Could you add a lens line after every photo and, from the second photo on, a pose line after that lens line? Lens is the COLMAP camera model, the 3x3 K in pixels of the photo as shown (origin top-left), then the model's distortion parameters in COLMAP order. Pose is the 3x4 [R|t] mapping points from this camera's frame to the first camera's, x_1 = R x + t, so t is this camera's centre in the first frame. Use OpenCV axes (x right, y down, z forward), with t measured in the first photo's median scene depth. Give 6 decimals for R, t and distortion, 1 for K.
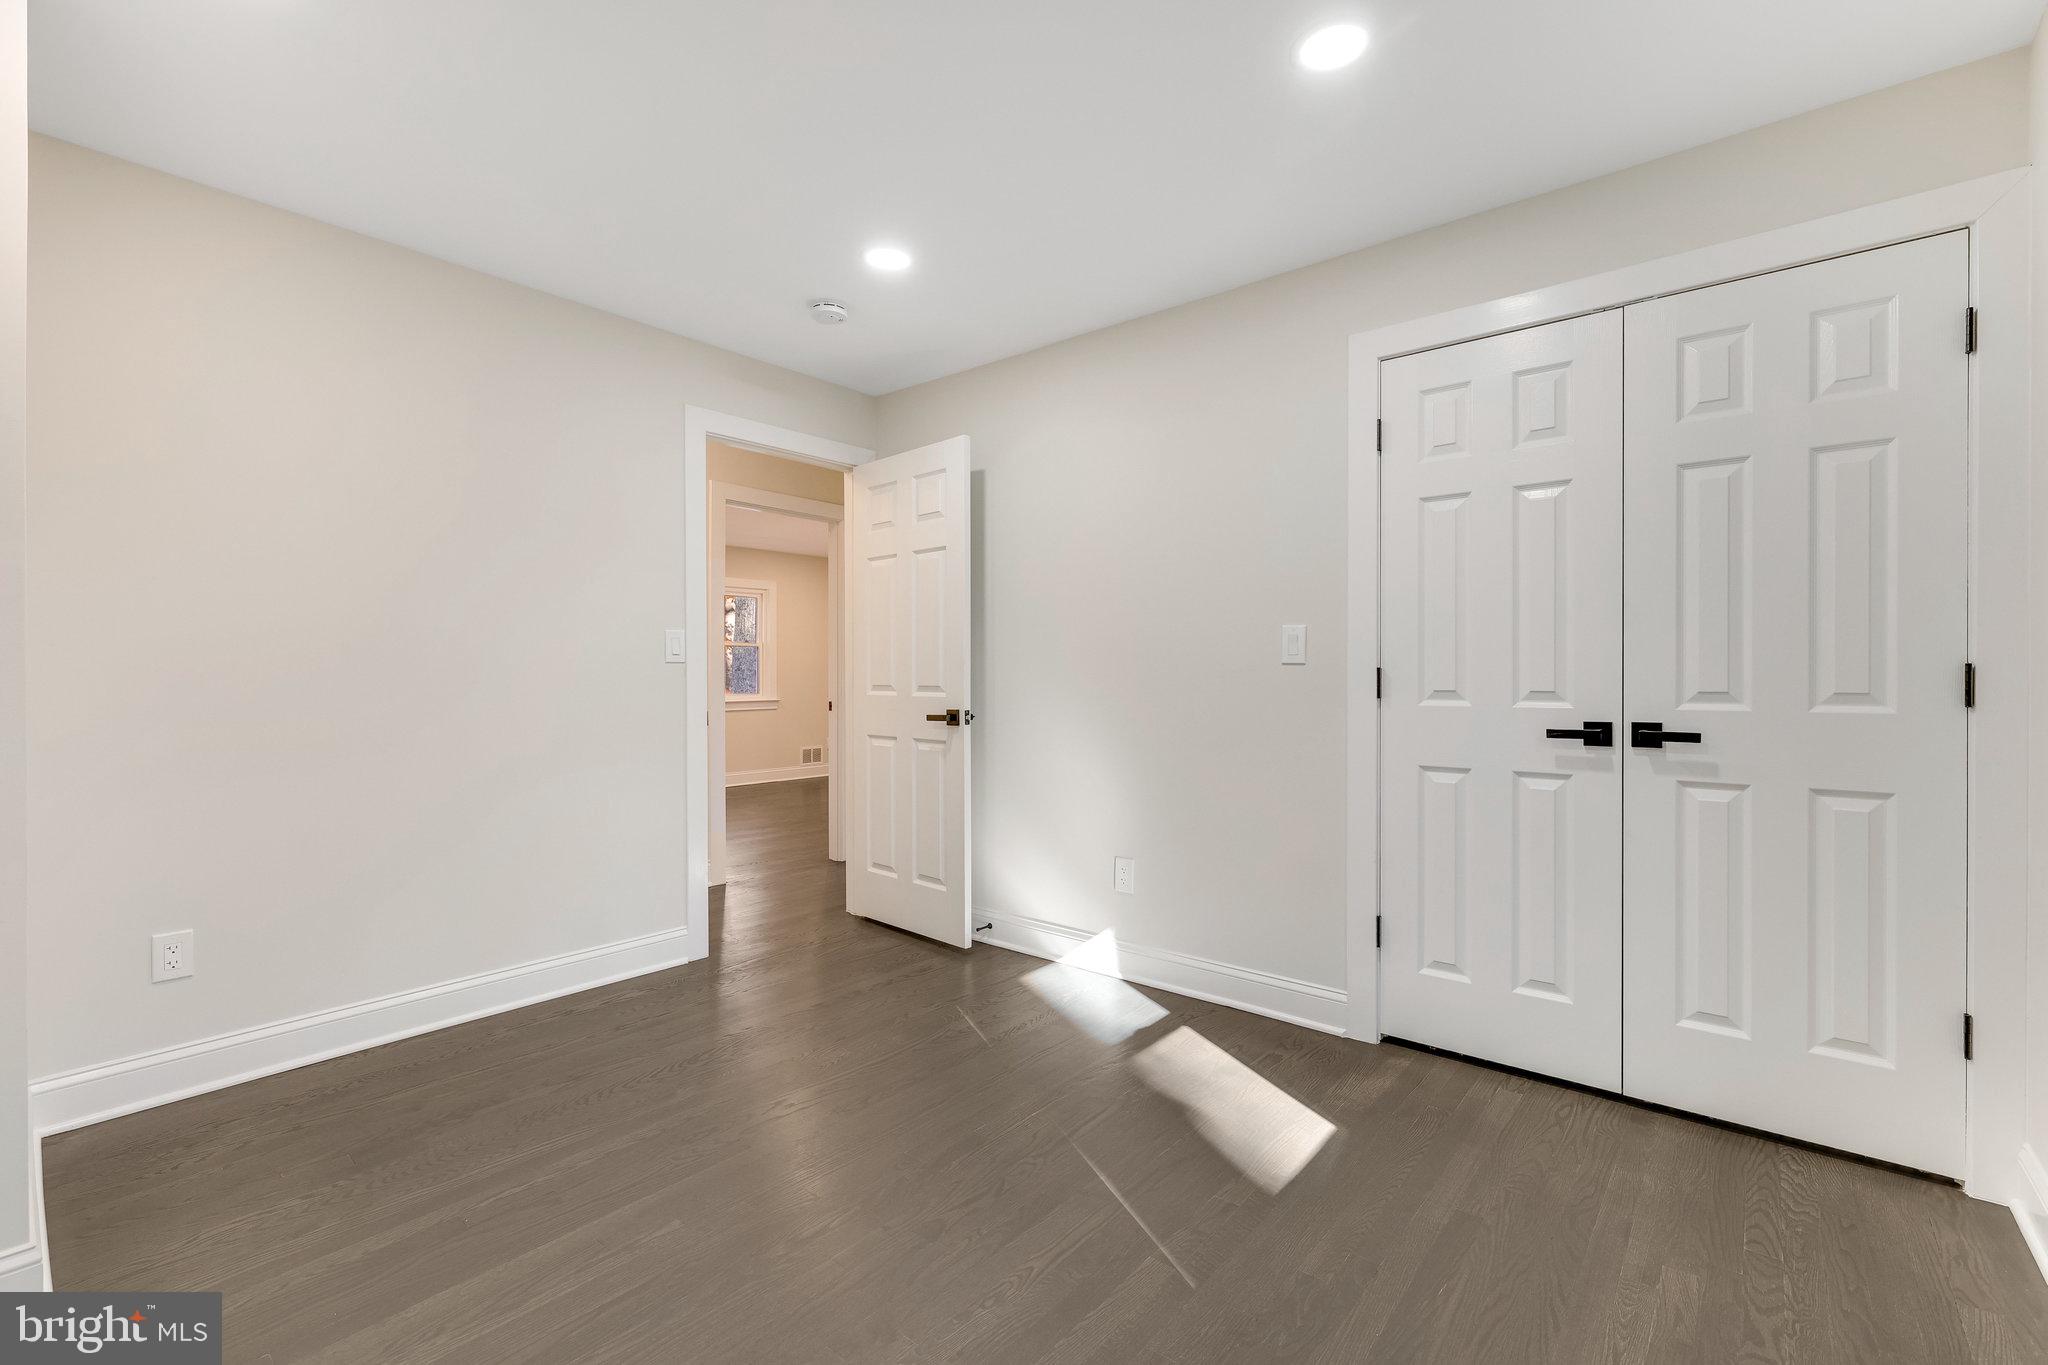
lens RADIAL K [[873.9, 0, 1062.1], [0, 873.9, 656.4], [0, 0, 1]] dist [-0.000499, -0.000185]
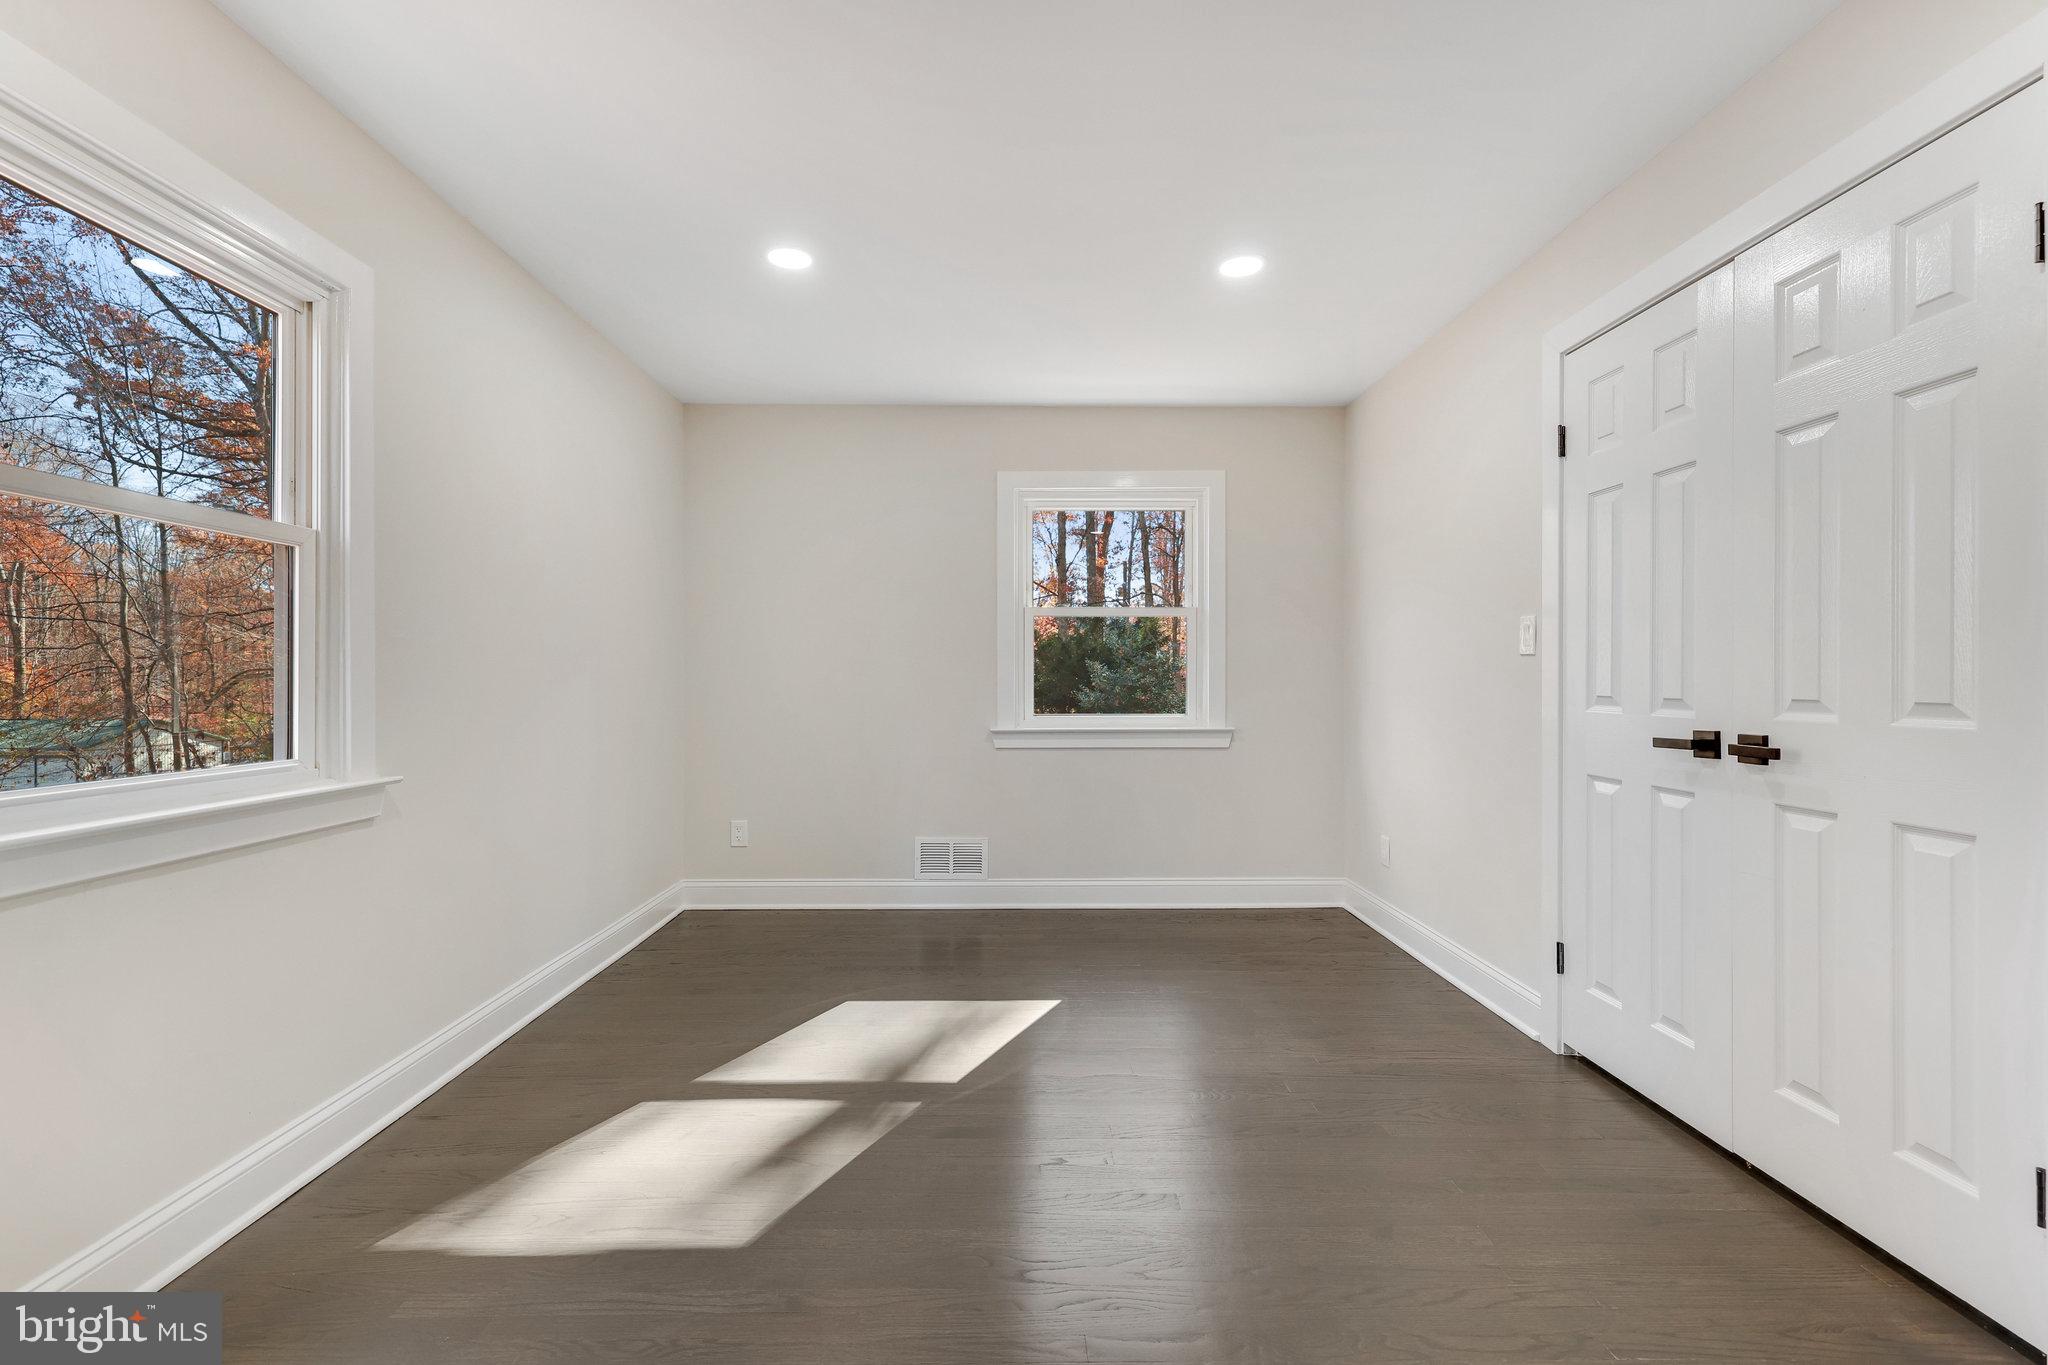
lens RADIAL K [[894.5, 0, 1024.0], [0, 894.5, 682.5], [0, 0, 1]] dist [-0.002023, -0.000274]
pose [[0.605017, -0.005432, -0.796194, 0.923119], [0.018858, 0.999794, 0.007509, 0.004680], [0.795989, -0.019558, 0.604995, -0.097523]]
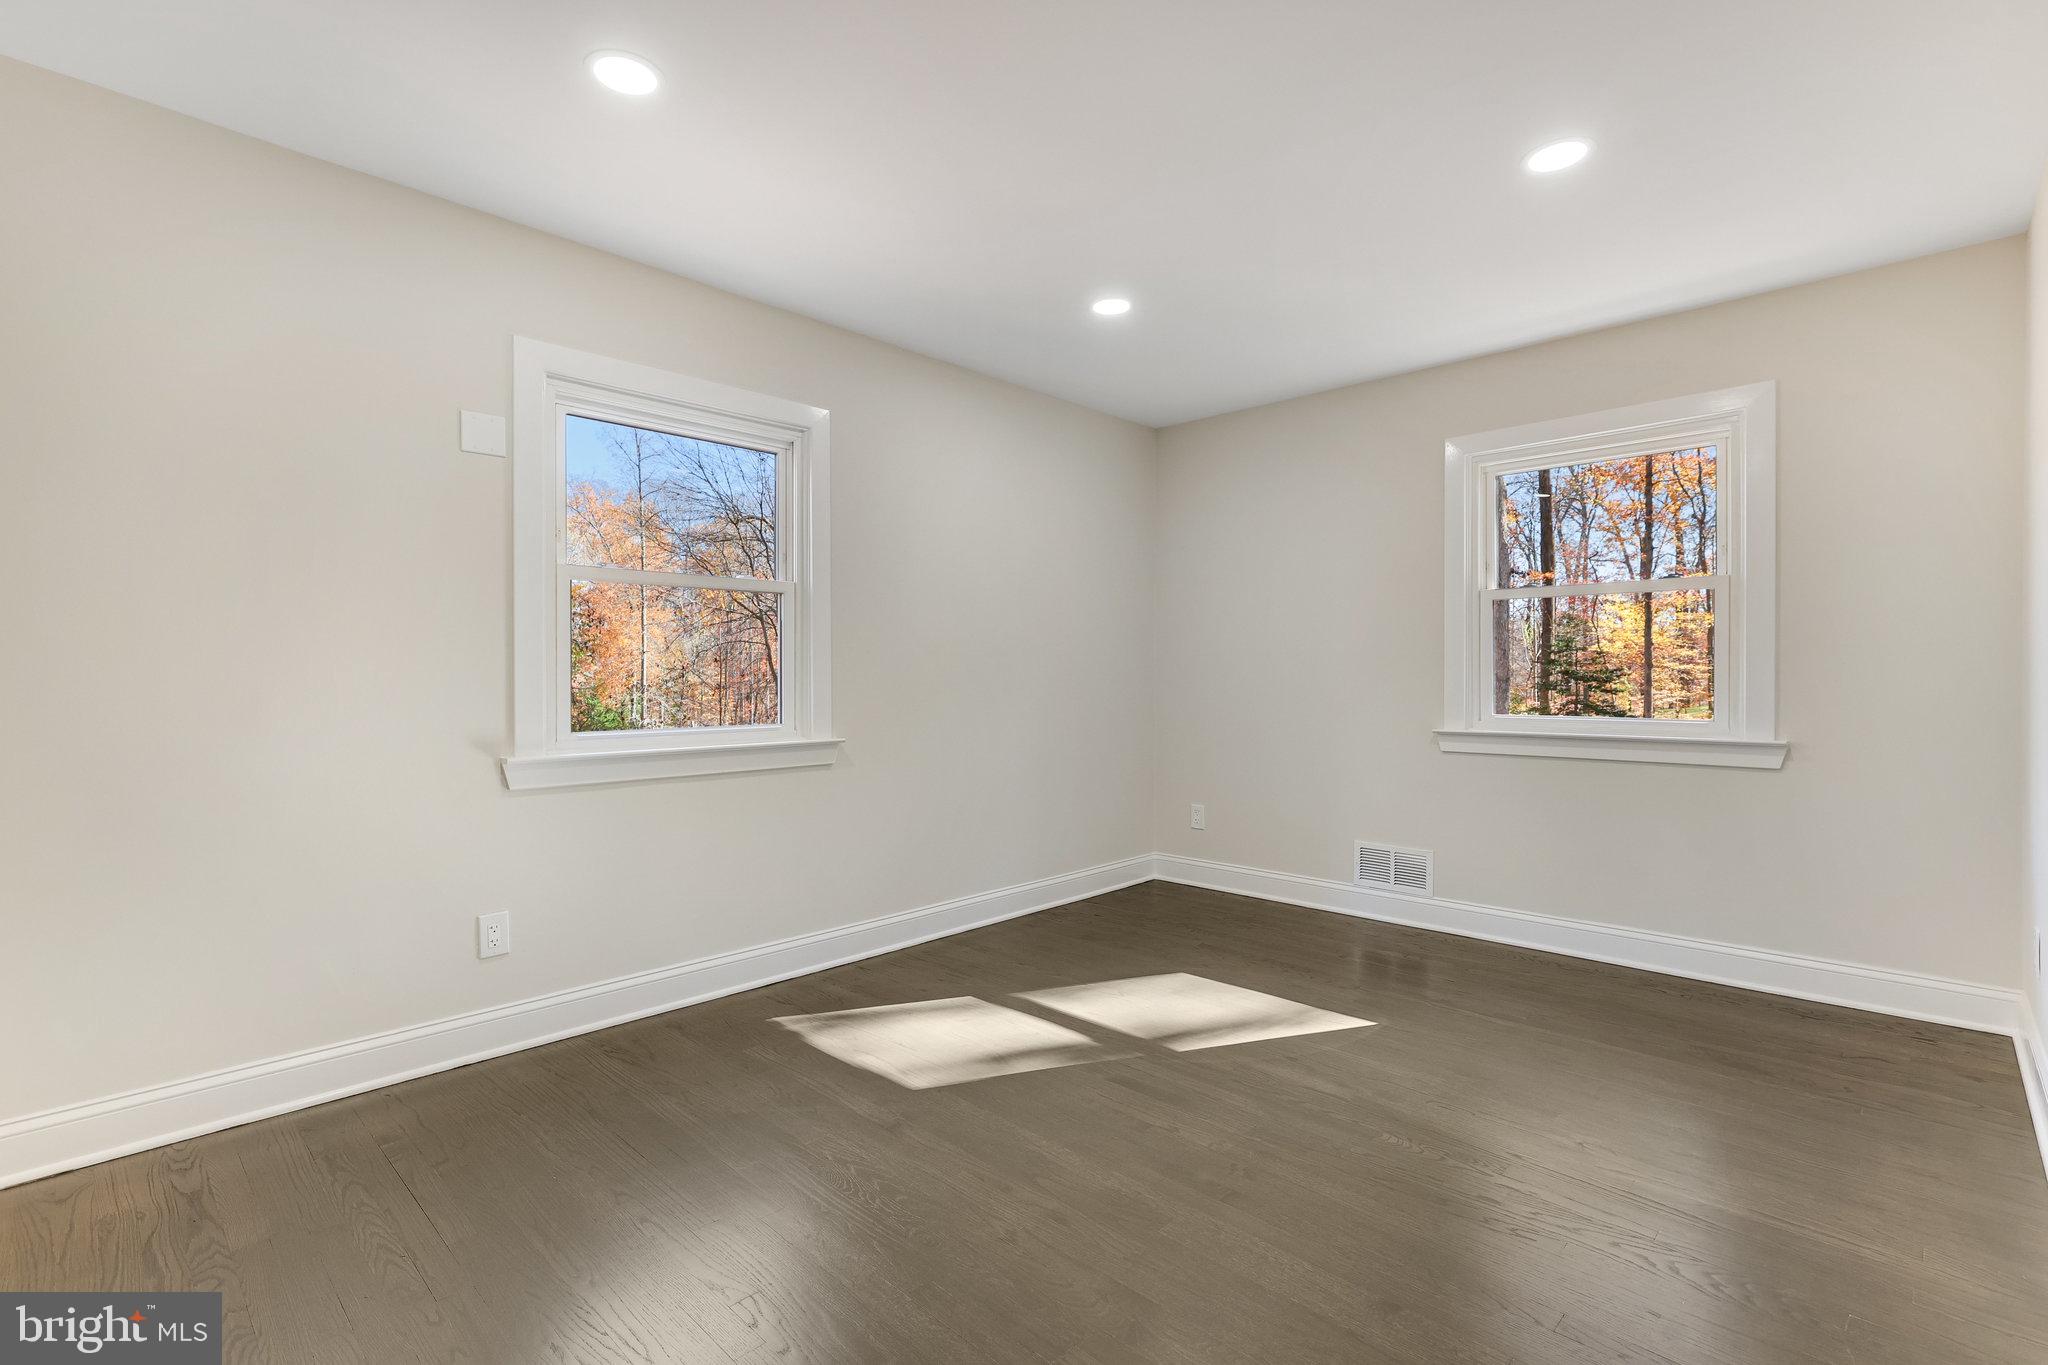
lens RADIAL K [[920.9, 0, 990.8], [0, 920.9, 678.9], [0, 0, 1]] dist [-0.000595, -0.000885]
pose [[-0.143149, -0.004430, -0.989691, 1.219557], [0.017731, 0.999818, -0.007040, 0.018511], [0.989542, -0.018556, -0.143045, 0.419322]]
